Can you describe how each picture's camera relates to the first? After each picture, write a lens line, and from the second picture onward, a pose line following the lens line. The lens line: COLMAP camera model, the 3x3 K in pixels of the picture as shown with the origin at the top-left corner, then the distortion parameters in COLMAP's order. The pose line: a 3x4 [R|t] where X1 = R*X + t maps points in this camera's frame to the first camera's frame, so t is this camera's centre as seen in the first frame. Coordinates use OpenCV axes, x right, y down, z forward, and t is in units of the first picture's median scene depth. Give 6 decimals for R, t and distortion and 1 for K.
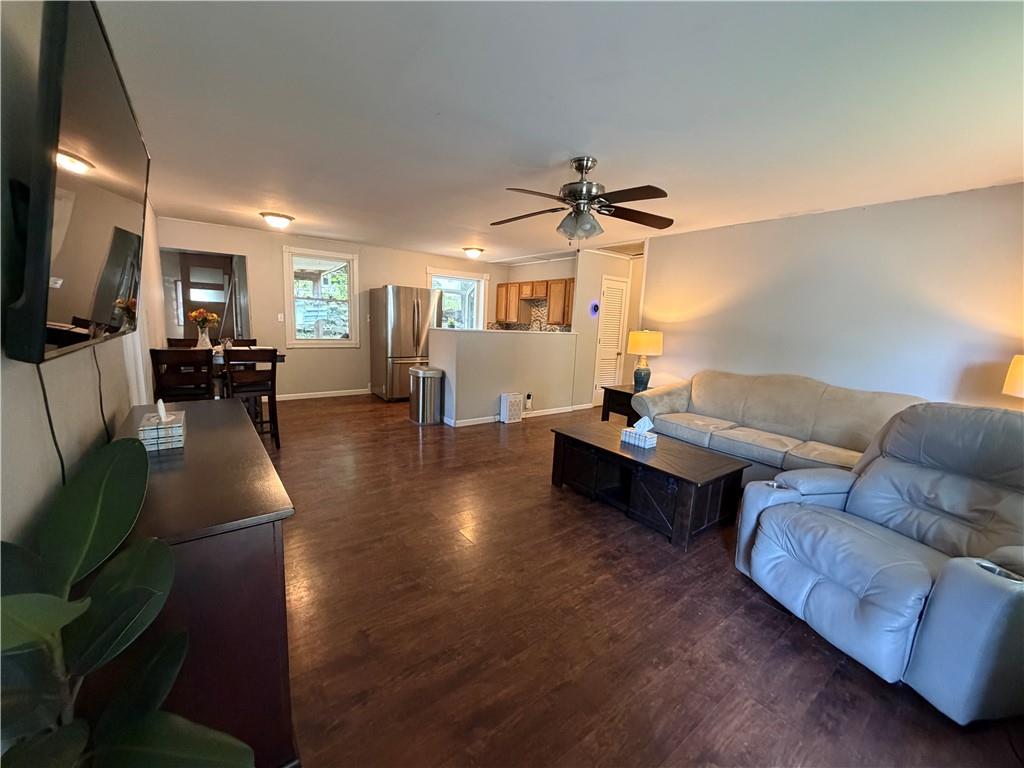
lens RADIAL K [[407.3, 0, 509.7], [0, 407.3, 383.6], [0, 0, 1]] dist [-0.001545, 0.000725]
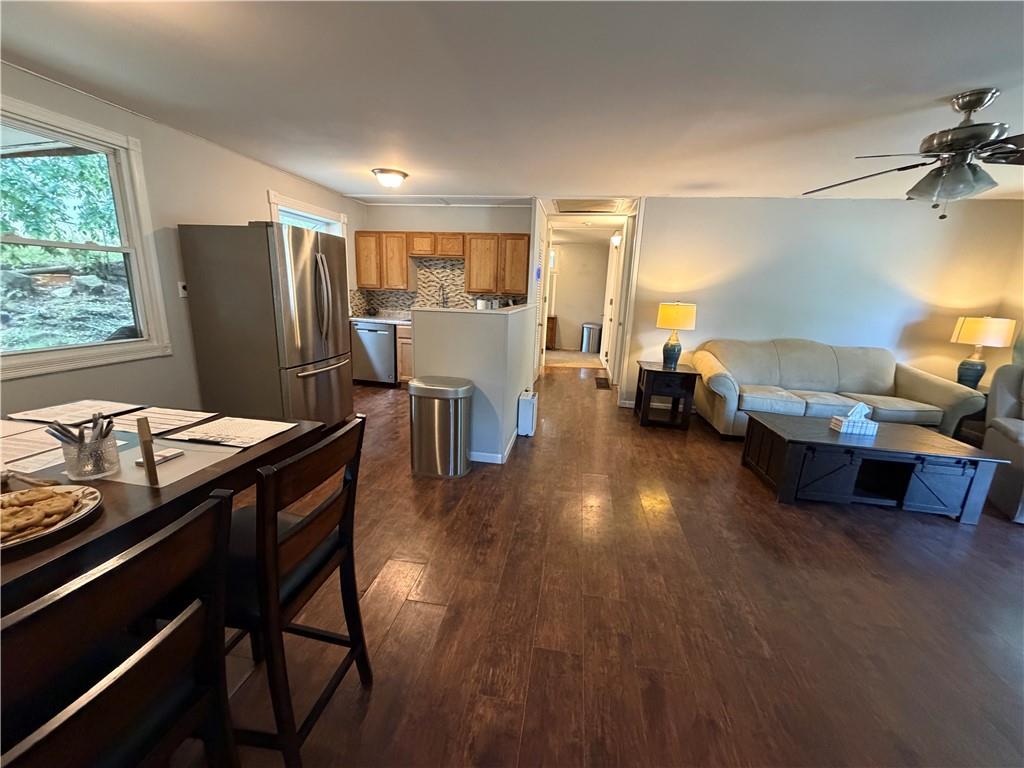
lens RADIAL K [[407.3, 0, 509.7], [0, 407.3, 383.6], [0, 0, 1]] dist [-0.001545, 0.000725]
pose [[0.724210, -0.174109, 0.667237, -0.856813], [0.101206, 0.983959, 0.146907, -0.180243], [-0.682112, -0.038863, 0.730214, 0.837963]]
